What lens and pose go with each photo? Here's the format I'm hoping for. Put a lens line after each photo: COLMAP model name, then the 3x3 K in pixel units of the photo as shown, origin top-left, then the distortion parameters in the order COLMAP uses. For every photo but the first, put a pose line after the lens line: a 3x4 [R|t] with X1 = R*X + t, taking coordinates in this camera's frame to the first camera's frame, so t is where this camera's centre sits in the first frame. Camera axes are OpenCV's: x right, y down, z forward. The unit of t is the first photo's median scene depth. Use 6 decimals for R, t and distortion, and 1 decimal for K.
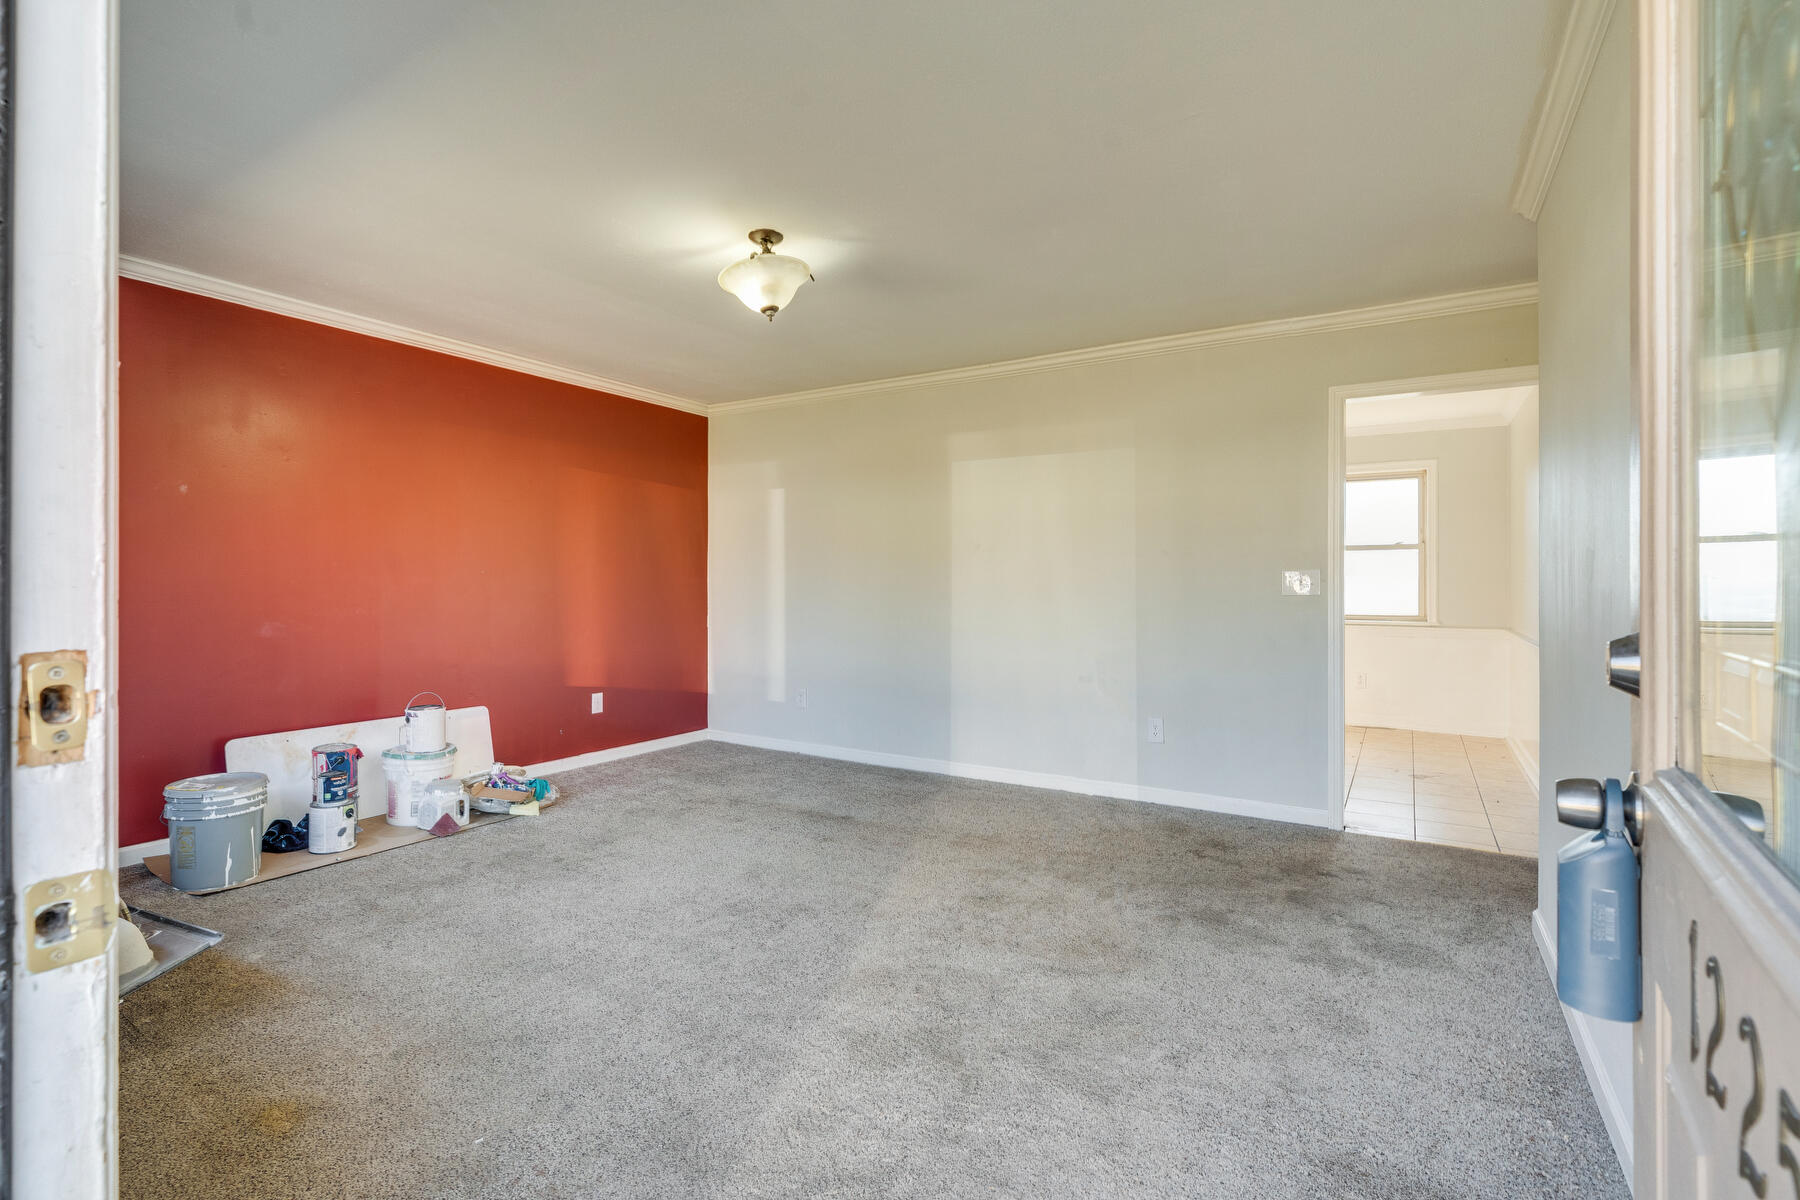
lens RADIAL K [[829.8, 0, 900.8], [0, 829.8, 591.7], [0, 0, 1]] dist [-0.001048, -0.000079]
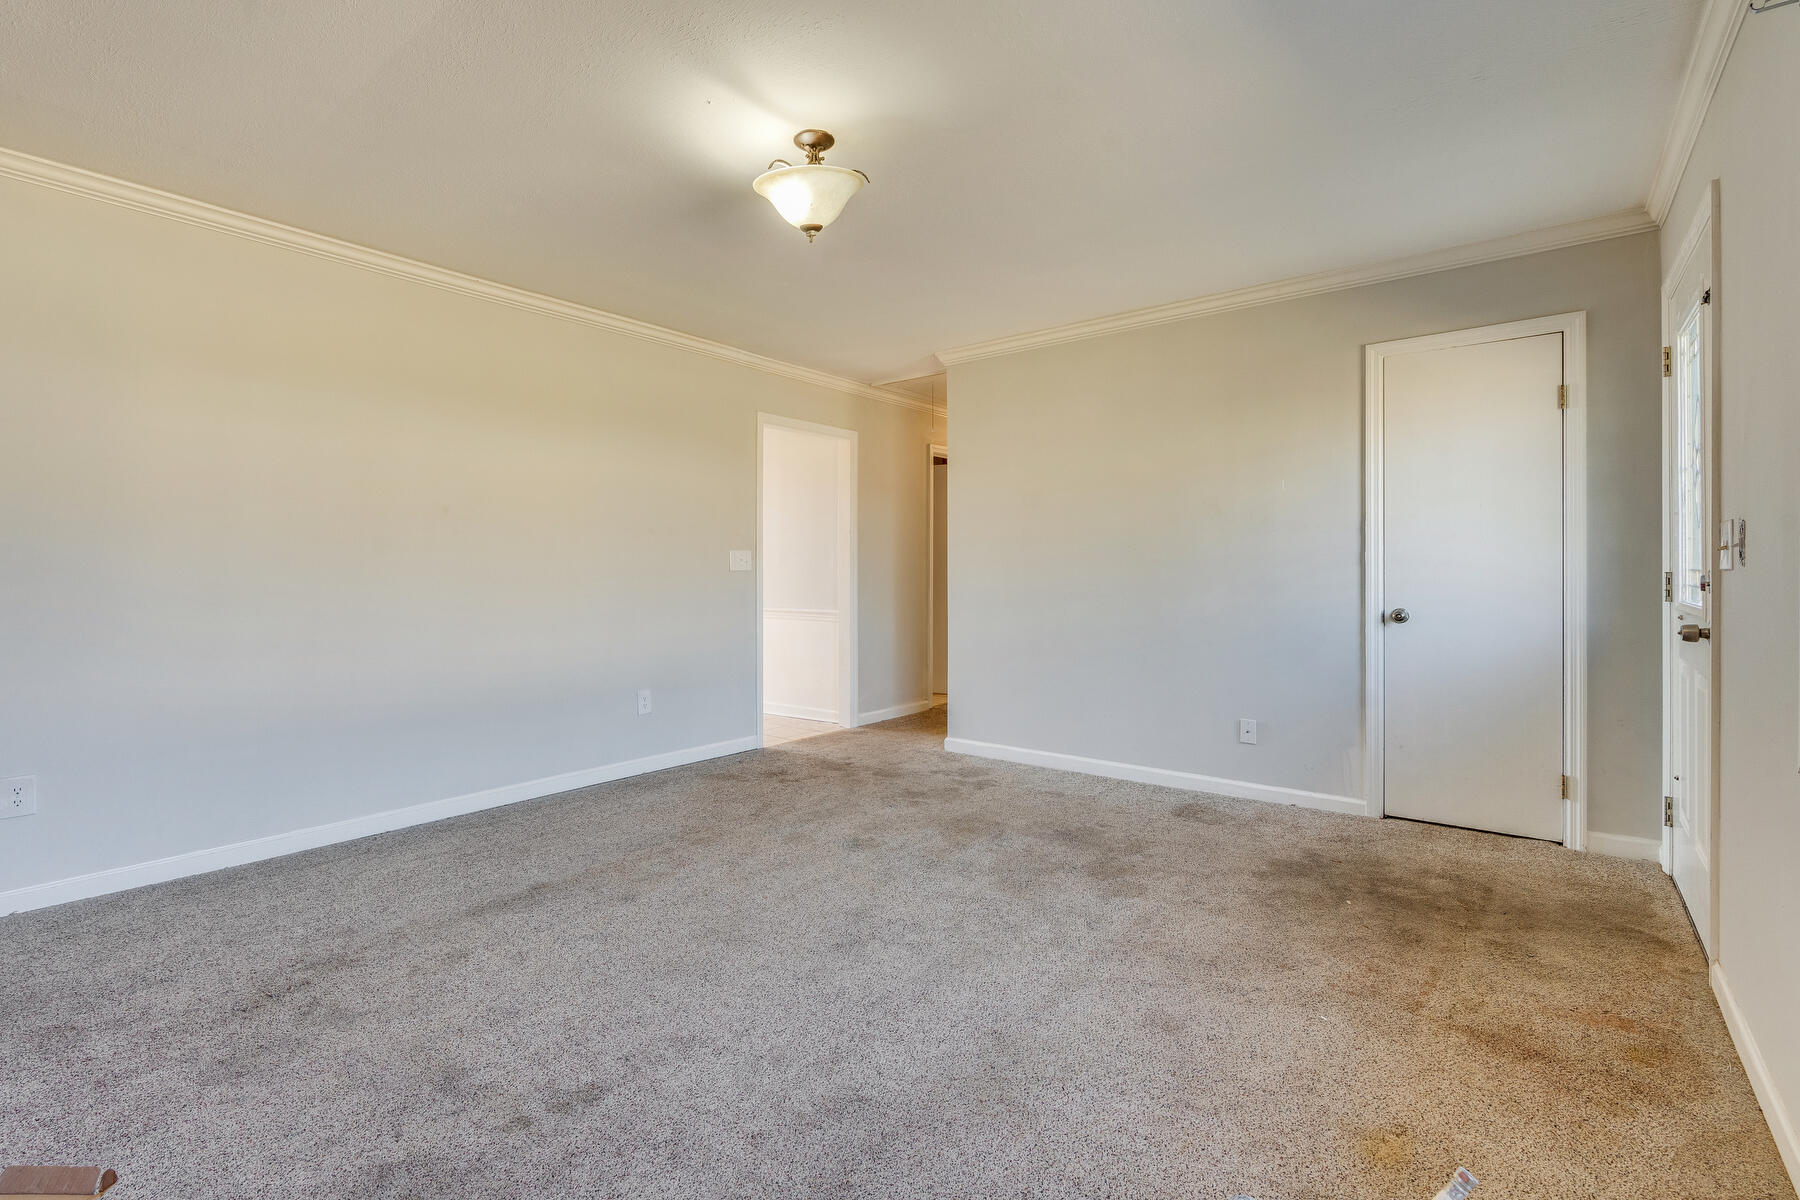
lens RADIAL K [[814.5, 0, 908.3], [0, 814.5, 566.4], [0, 0, 1]] dist [0.000190, -0.000066]
pose [[0.109123, -0.000202, 0.994028, -0.944090], [0.009615, 0.999953, -0.000853, 0.002892], [-0.993982, 0.009650, 0.109120, 0.793029]]
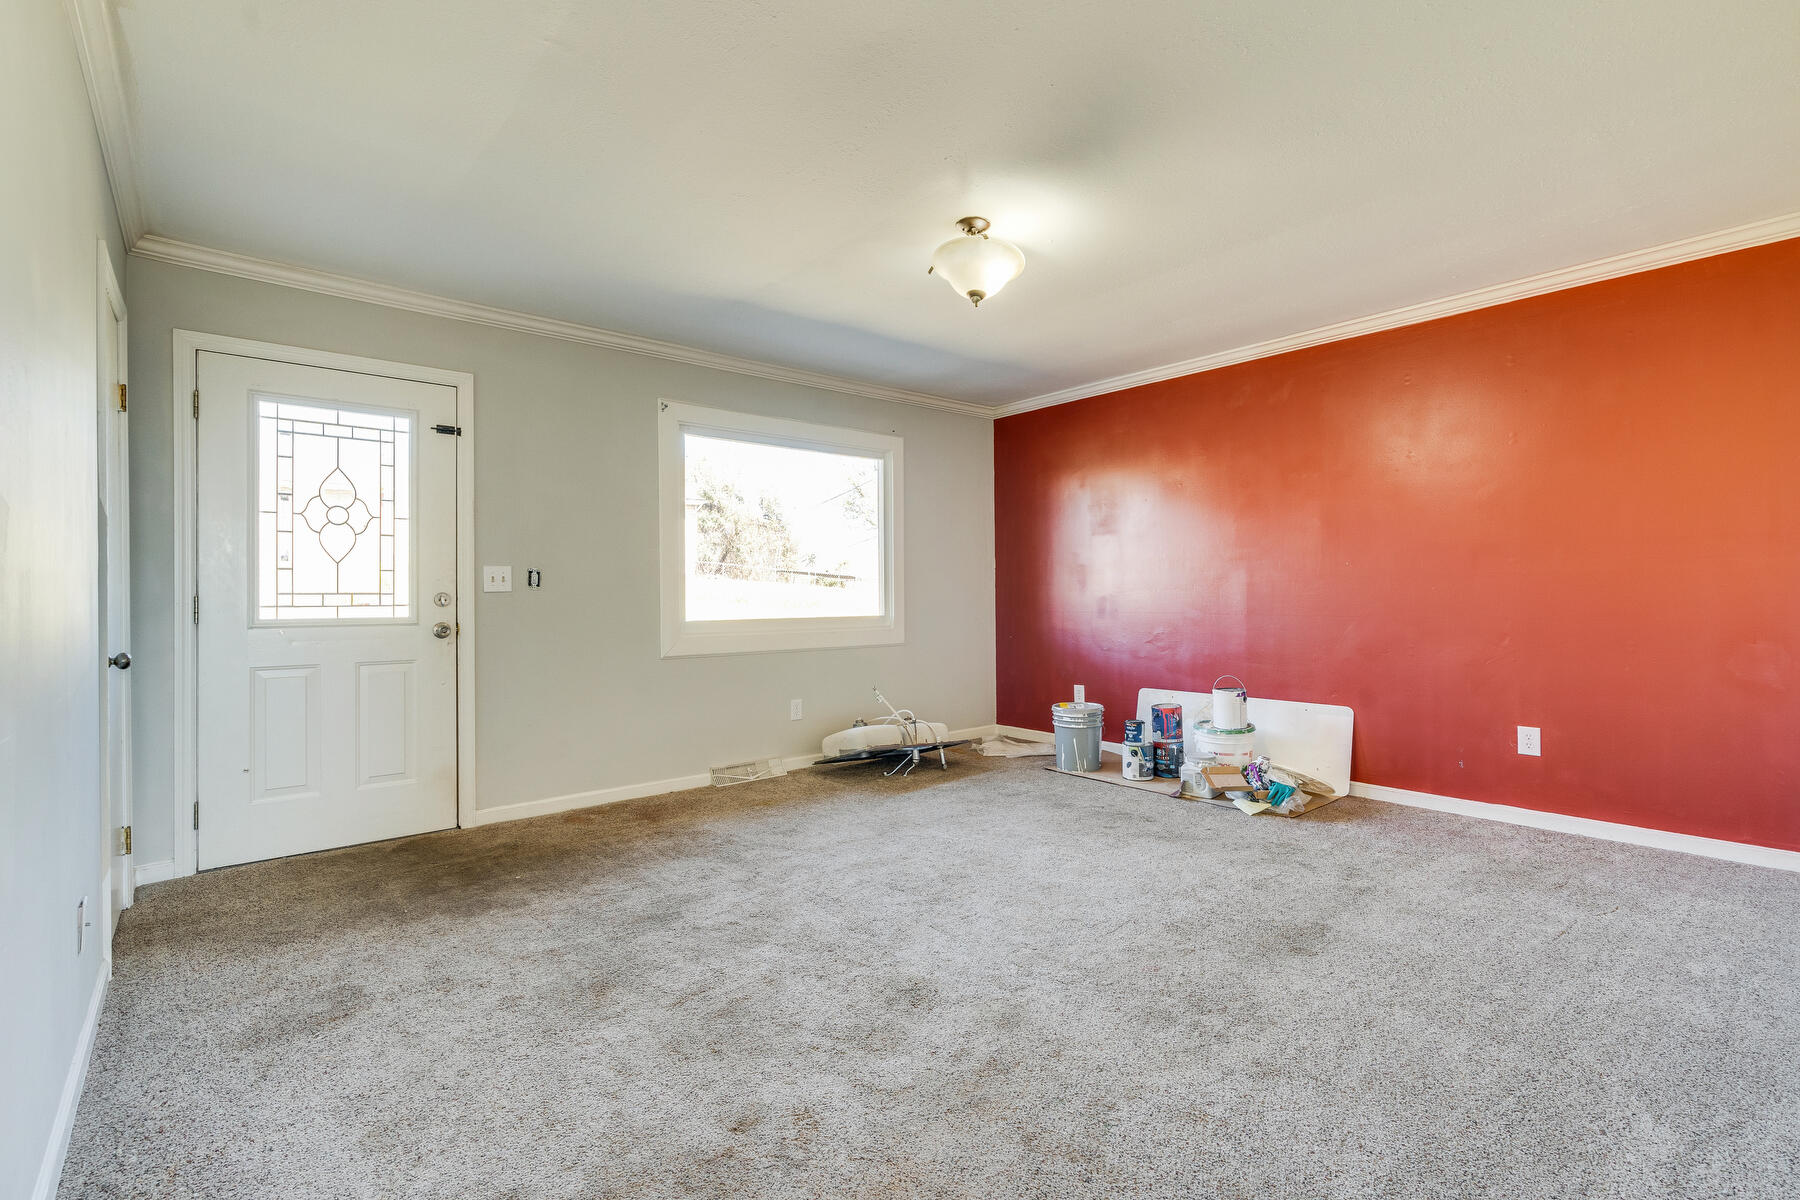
lens RADIAL K [[829.8, 0, 900.8], [0, 829.8, 591.7], [0, 0, 1]] dist [-0.001048, -0.000079]
pose [[-0.323730, 0.000780, -0.946149, 0.785958], [0.001461, 0.999999, 0.000325, 0.011434], [0.946148, -0.001277, -0.323730, 1.203332]]
